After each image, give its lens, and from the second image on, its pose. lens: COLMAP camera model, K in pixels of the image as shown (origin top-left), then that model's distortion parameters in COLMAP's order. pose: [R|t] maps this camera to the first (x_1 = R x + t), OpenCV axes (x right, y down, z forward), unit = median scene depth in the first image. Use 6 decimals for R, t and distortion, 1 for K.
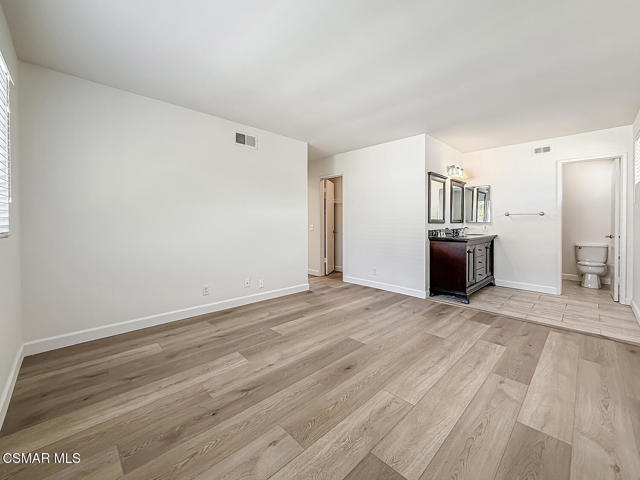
lens RADIAL K [[260.6, 0, 319.9], [0, 260.6, 224.5], [0, 0, 1]] dist [-0.001936, -0.000390]
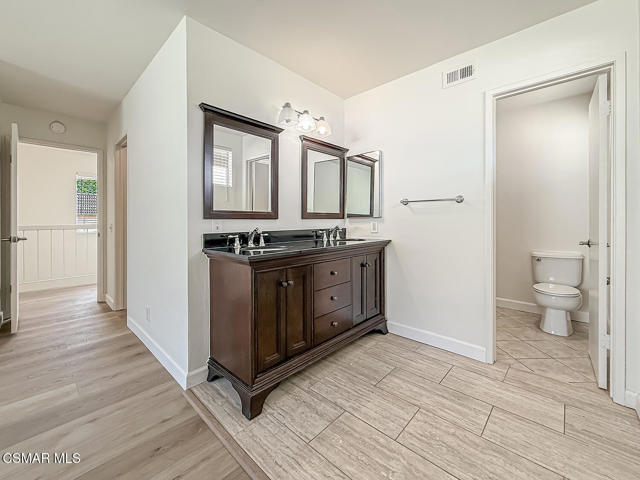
lens RADIAL K [[260.6, 0, 313.9], [0, 260.6, 221.3], [0, 0, 1]] dist [-0.001936, -0.000390]
pose [[0.999338, -0.001998, 0.036317, 0.503898], [0.002248, 0.999974, -0.006836, 0.004682], [-0.036302, 0.006913, 0.999317, 0.458584]]
